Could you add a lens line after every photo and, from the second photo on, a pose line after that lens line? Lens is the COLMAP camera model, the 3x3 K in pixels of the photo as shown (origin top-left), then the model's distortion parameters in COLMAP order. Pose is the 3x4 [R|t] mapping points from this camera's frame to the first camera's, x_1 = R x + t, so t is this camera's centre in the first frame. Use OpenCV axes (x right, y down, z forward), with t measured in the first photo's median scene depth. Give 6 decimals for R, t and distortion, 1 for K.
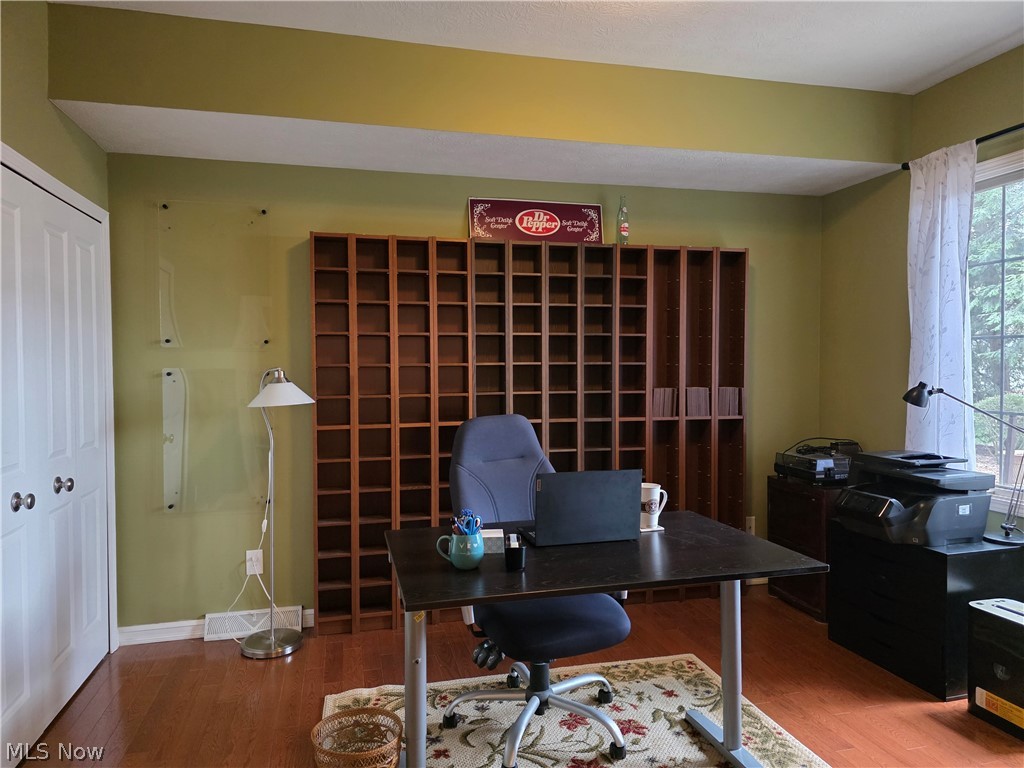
lens RADIAL K [[689.8, 0, 508.6], [0, 689.8, 386.3], [0, 0, 1]] dist [0.065132, -0.067078]
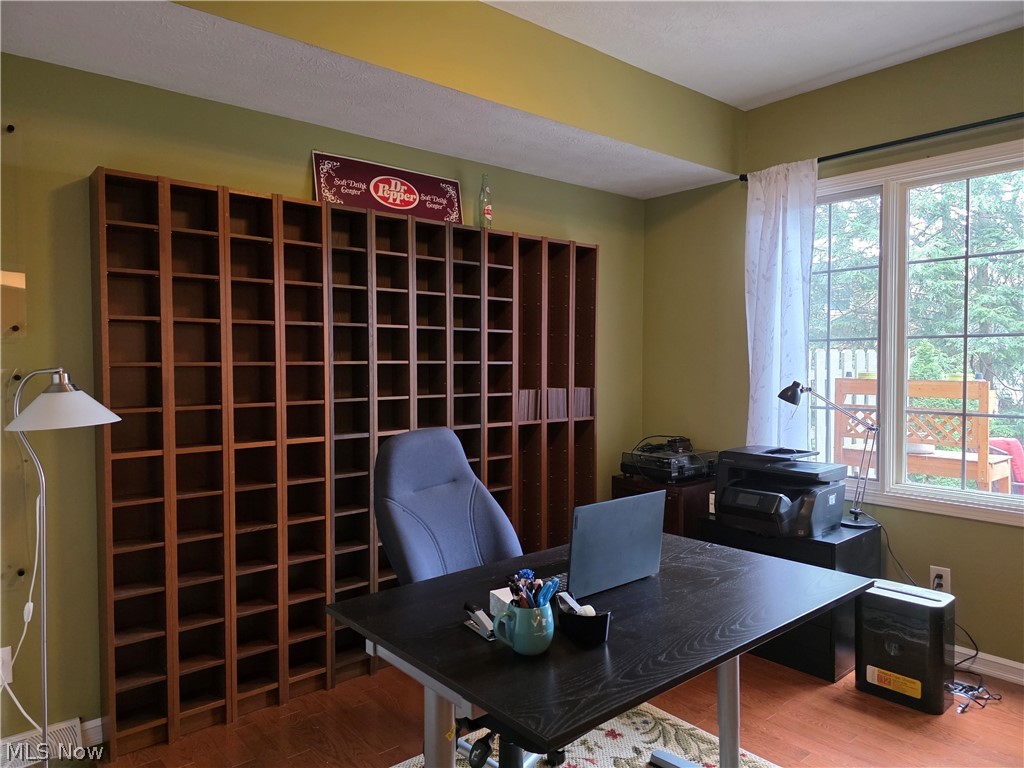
lens RADIAL K [[689.8, 0, 508.6], [0, 689.8, 386.3], [0, 0, 1]] dist [0.065132, -0.067078]
pose [[0.899405, -0.012883, 0.436926, -0.211795], [0.010801, 0.999915, 0.007248, -0.009203], [-0.436983, -0.001800, 0.899468, 0.199074]]
